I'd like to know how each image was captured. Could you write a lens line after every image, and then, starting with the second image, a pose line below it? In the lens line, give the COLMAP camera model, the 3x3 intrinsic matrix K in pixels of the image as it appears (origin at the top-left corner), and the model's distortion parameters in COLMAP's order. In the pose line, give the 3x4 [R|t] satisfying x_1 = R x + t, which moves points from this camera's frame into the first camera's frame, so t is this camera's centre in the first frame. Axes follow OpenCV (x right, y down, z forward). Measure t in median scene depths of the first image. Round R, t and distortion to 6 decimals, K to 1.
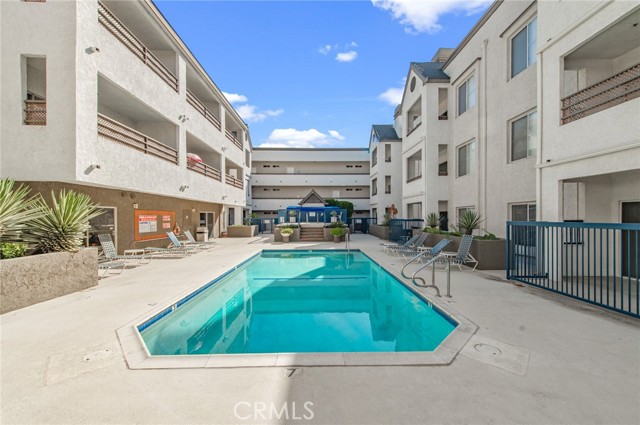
lens RADIAL K [[253.0, 0, 323.9], [0, 253.0, 217.8], [0, 0, 1]] dist [0.007922, -0.000343]
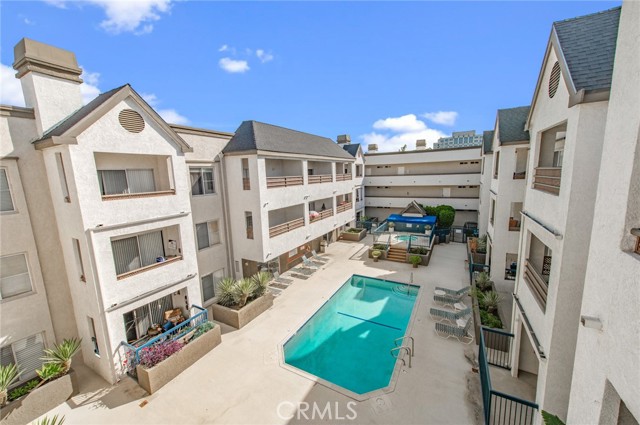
lens RADIAL K [[253.0, 0, 323.1], [0, 253.0, 209.6], [0, 0, 1]] dist [0.007922, -0.000343]
pose [[0.862711, 0.060877, -0.502020, 0.386949], [0.024734, 0.986460, 0.162127, -0.571737], [0.505093, -0.152286, 0.849524, -0.383390]]
